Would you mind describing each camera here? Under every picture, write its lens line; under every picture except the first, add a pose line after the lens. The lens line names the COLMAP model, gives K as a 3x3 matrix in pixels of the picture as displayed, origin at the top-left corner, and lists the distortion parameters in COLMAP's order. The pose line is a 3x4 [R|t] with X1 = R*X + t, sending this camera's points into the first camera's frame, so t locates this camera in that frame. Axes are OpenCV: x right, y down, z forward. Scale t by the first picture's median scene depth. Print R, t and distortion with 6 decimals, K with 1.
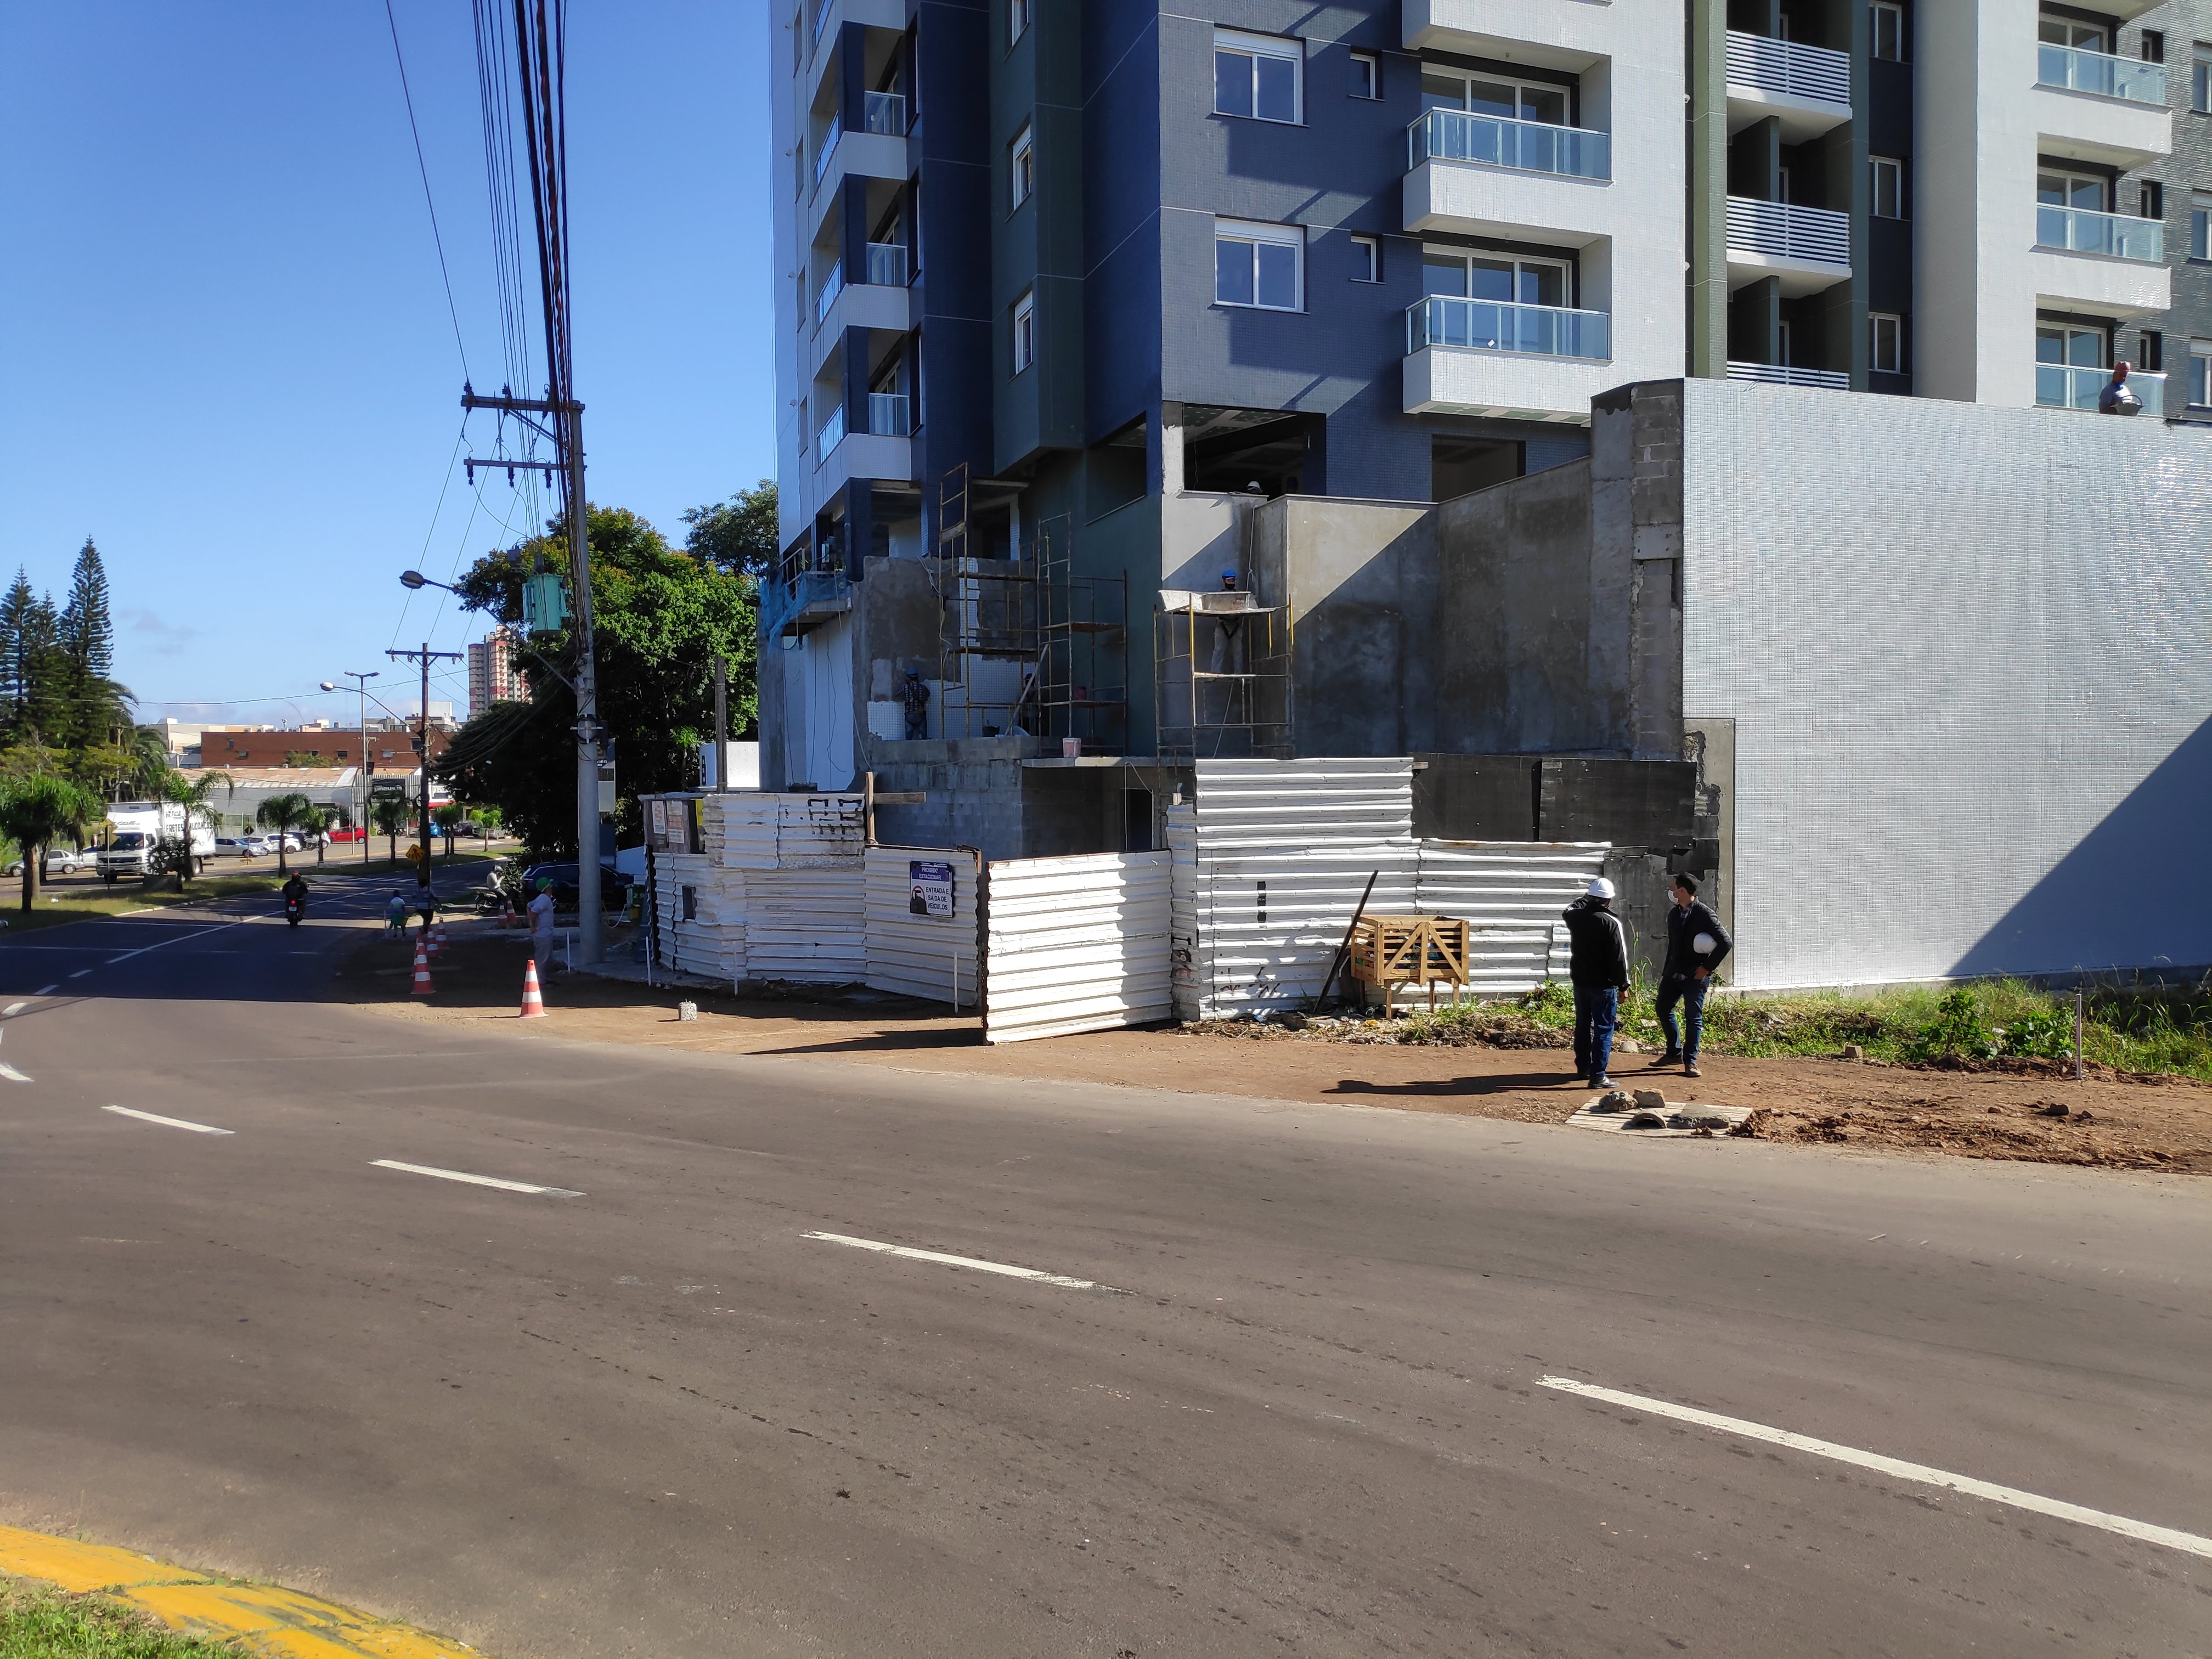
lens RADIAL K [[1582.8, 0, 1098.8], [0, 1582.8, 840.4], [0, 0, 1]] dist [0.087675, -0.188760]
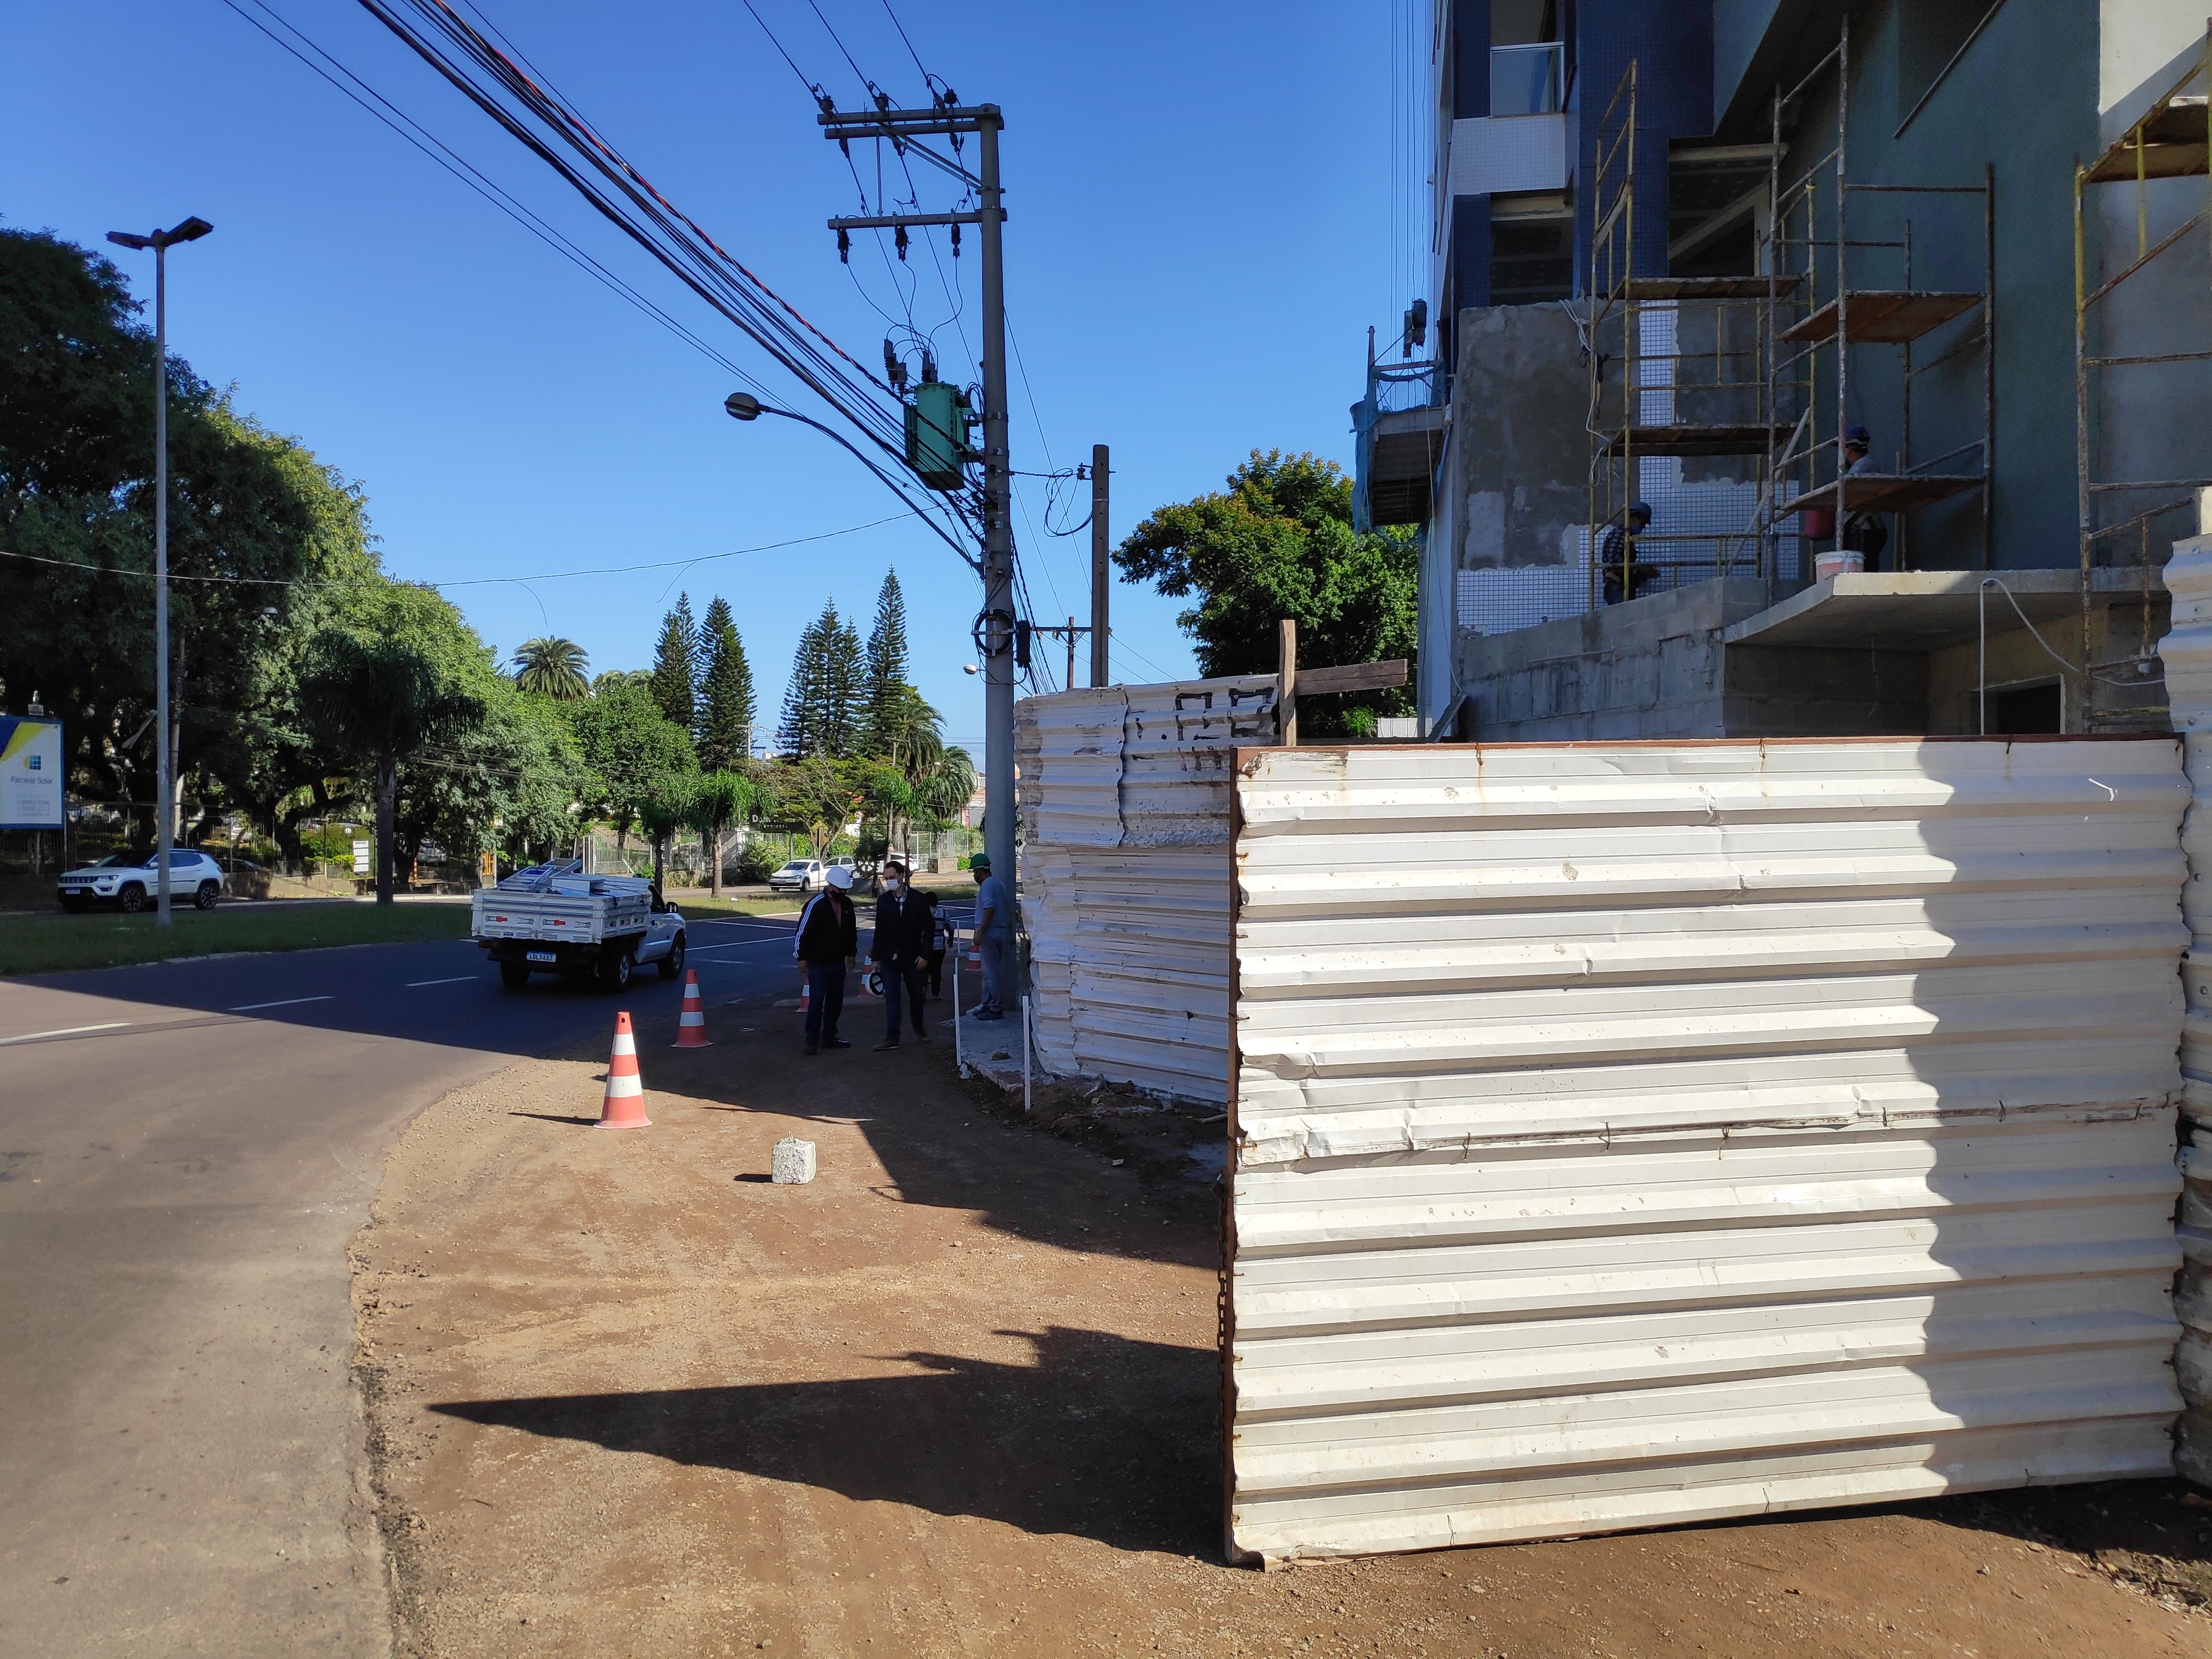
lens RADIAL K [[1582.8, 0, 1098.8], [0, 1582.8, 840.4], [0, 0, 1]] dist [0.087675, -0.188760]
pose [[0.878455, 0.015233, -0.477583, 0.011921], [-0.024662, 0.999605, -0.013480, 0.018525], [0.477189, 0.023620, 0.878483, 0.486385]]
